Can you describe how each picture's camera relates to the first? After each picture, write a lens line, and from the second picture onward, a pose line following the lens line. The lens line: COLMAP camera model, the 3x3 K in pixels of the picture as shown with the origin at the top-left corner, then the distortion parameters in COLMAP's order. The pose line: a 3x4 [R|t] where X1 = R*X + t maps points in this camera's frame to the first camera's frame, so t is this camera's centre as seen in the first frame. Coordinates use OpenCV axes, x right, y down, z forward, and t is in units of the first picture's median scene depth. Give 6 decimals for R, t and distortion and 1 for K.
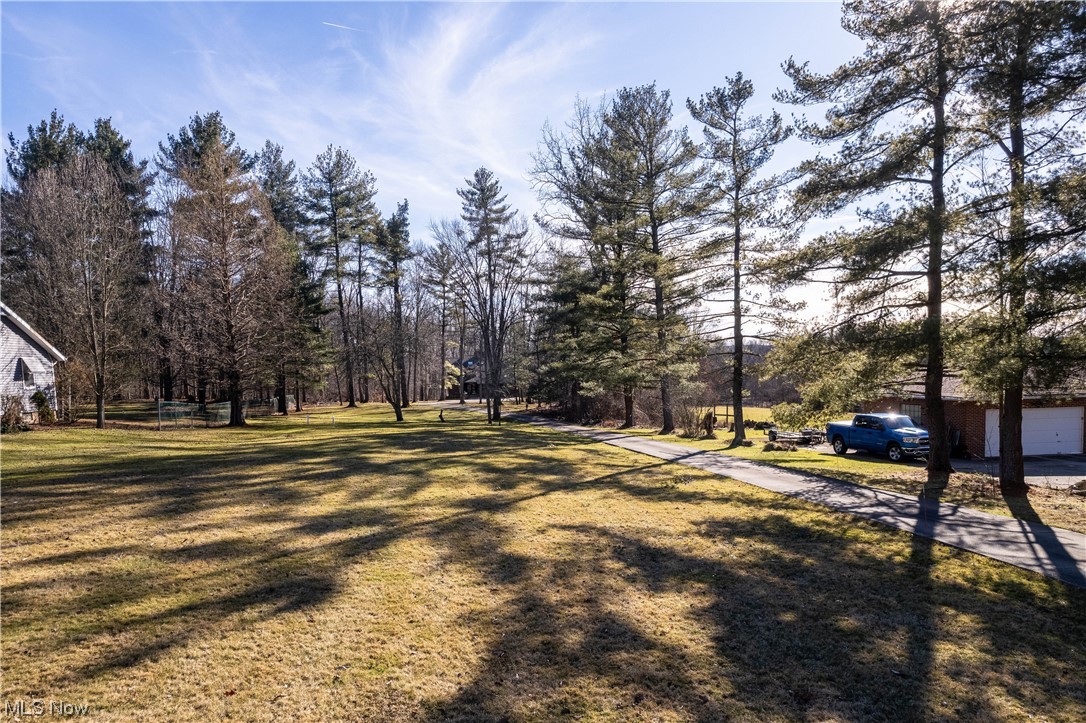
lens RADIAL K [[702.2, 0, 540.3], [0, 702.2, 366.2], [0, 0, 1]] dist [-0.072950, 0.001141]
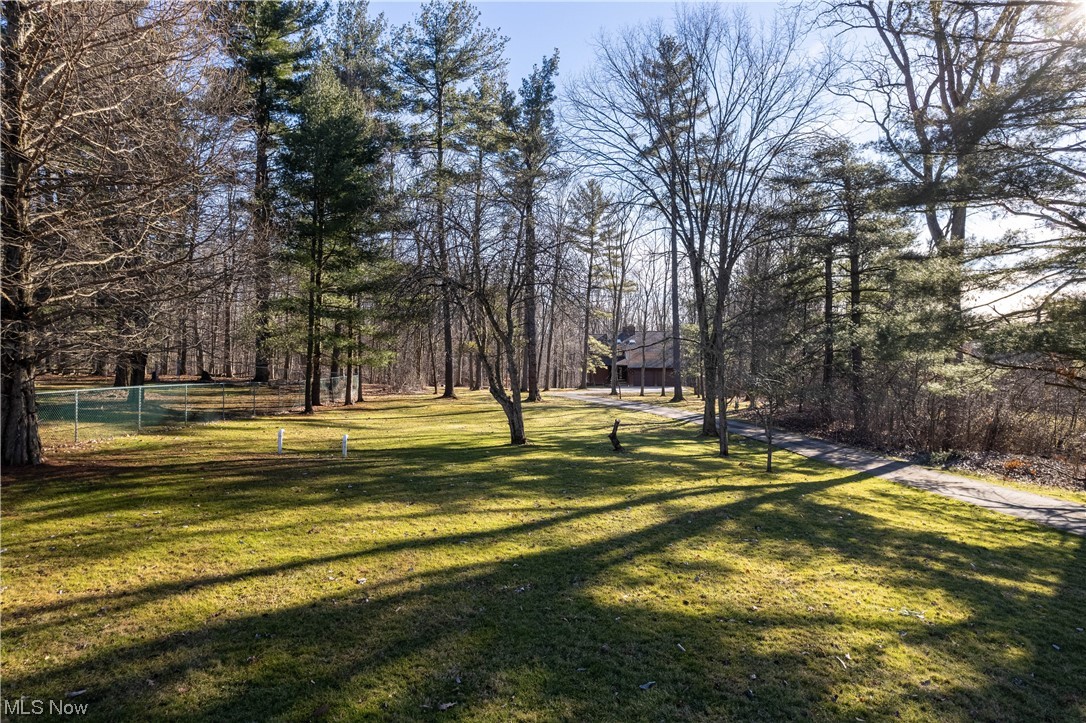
lens RADIAL K [[702.2, 0, 543.6], [0, 702.2, 362.7], [0, 0, 1]] dist [-0.072950, 0.001141]
pose [[0.982672, 0.058149, -0.175995, -0.062821], [-0.055397, 0.998254, 0.020516, 0.011266], [0.176881, -0.010411, 0.984177, 0.324041]]
